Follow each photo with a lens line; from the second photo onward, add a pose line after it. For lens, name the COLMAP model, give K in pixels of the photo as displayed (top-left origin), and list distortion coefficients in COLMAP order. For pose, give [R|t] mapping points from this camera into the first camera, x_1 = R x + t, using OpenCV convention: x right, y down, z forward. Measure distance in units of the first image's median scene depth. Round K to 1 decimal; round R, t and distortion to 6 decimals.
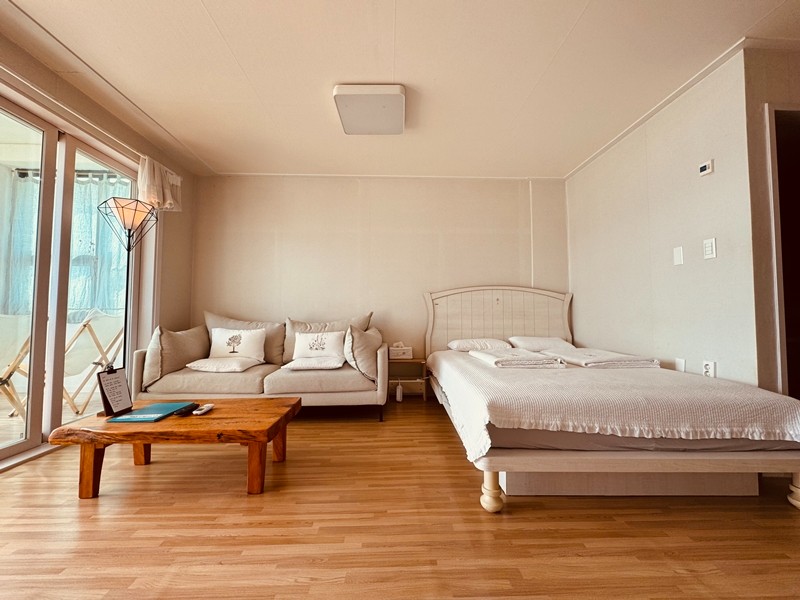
lens RADIAL K [[317.5, 0, 399.6], [0, 317.5, 300.1], [0, 0, 1]] dist [-0.001724, -0.000196]
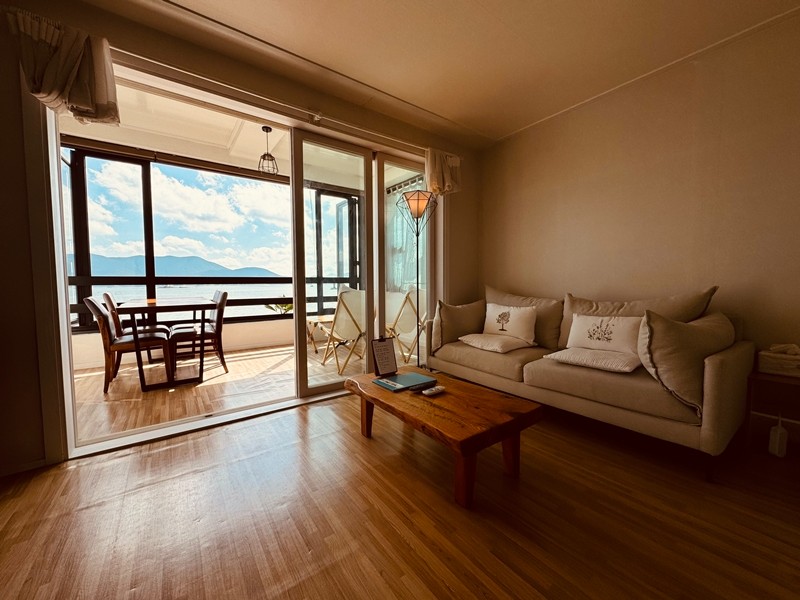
lens RADIAL K [[317.5, 0, 399.6], [0, 317.5, 299.9], [0, 0, 1]] dist [-0.001724, -0.000196]
pose [[0.565616, 0.036315, -0.823869, 0.083698], [0.047162, 0.995970, 0.076279, -0.012636], [0.823319, -0.082000, 0.561624, 0.247458]]
